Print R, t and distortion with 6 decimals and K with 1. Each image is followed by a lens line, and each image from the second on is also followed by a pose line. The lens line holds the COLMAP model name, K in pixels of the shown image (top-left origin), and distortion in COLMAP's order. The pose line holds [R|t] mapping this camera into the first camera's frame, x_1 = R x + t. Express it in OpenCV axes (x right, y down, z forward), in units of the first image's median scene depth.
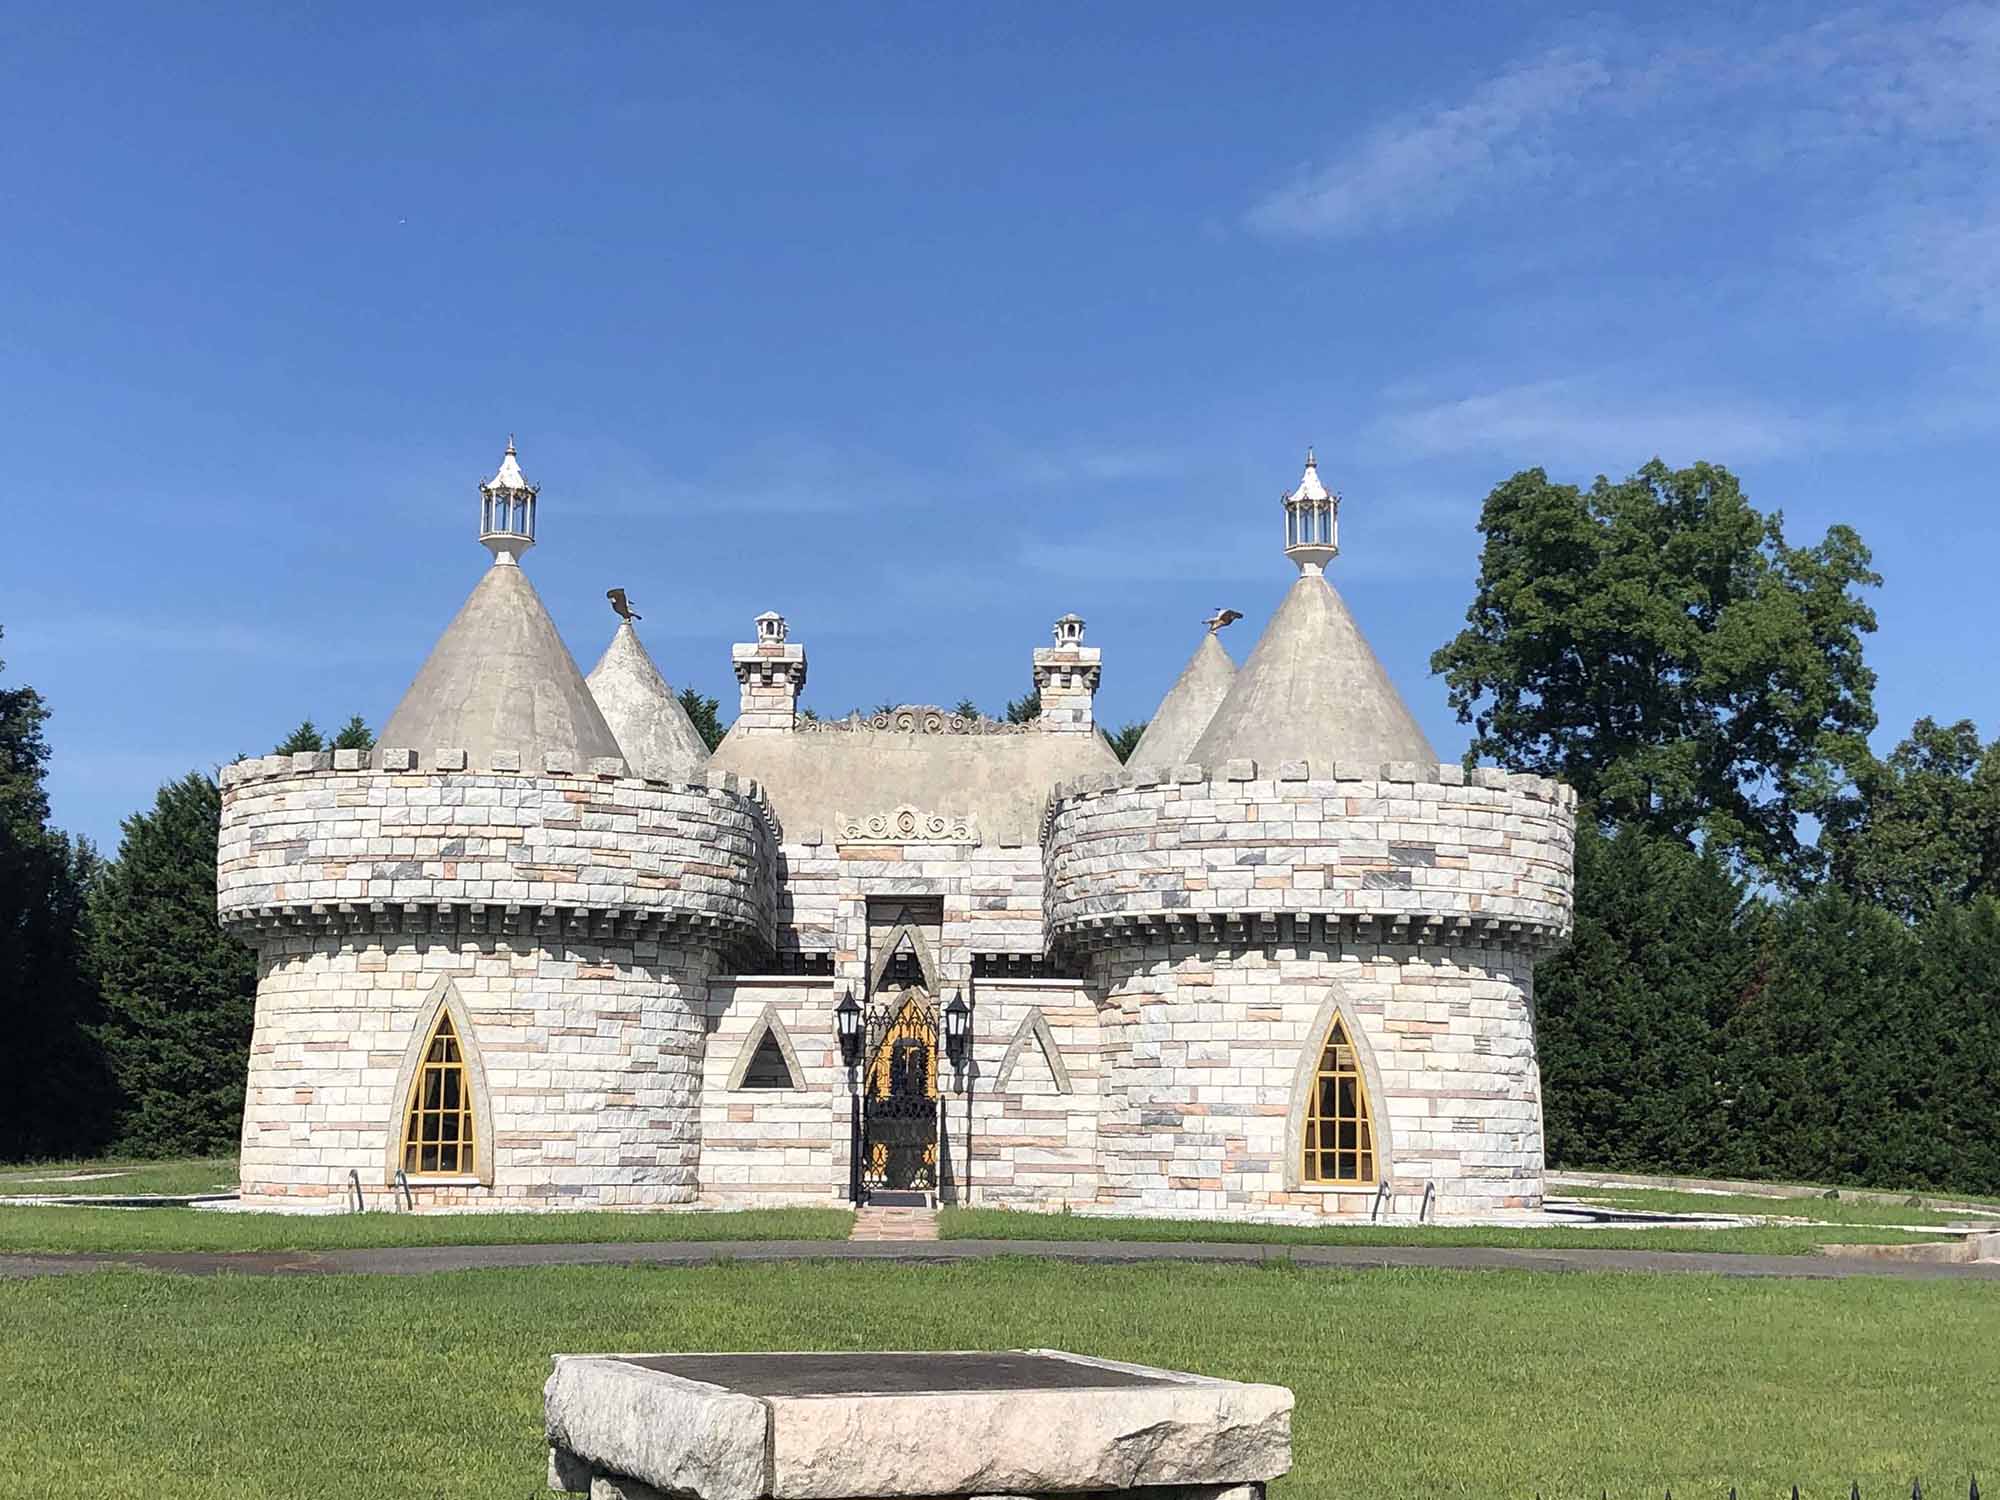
lens RADIAL K [[2828.1, 0, 996.7], [0, 2828.1, 739.3], [0, 0, 1]] dist [0.151100, 0.000000]
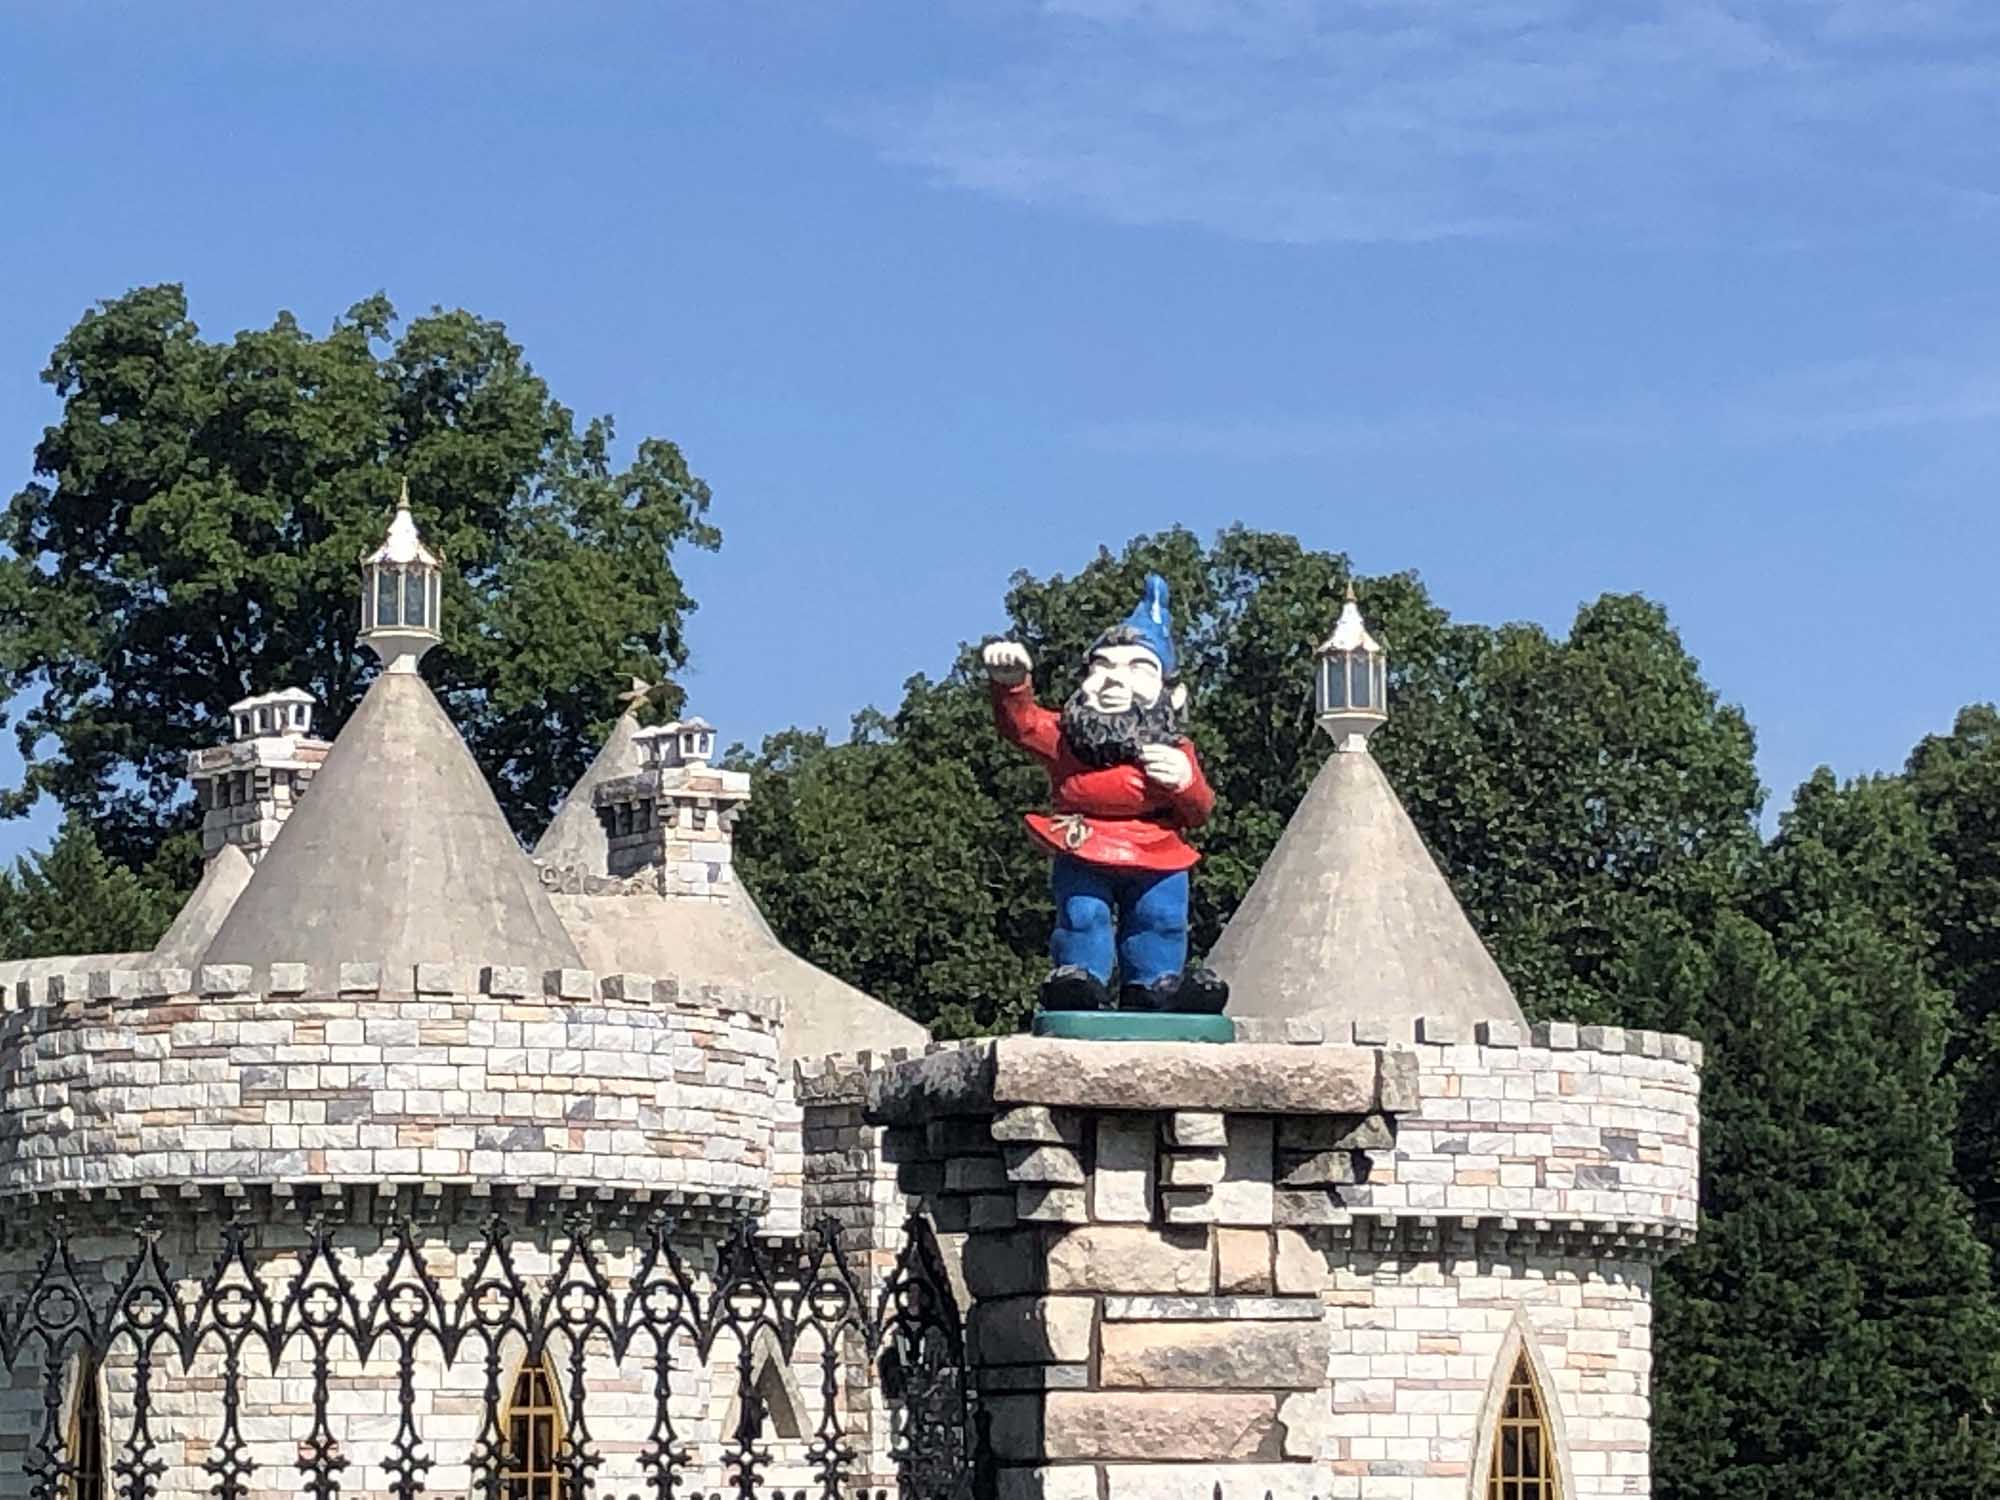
lens RADIAL K [[6226.2, 0, 1017.7], [0, 6226.2, 752.2], [0, 0, 1]] dist [0.264993, 0.000000]
pose [[0.846249, 0.055234, 0.529917, -0.918899], [-0.069122, 0.997588, 0.006404, -0.067874], [-0.528285, -0.042048, 0.848025, -0.381943]]
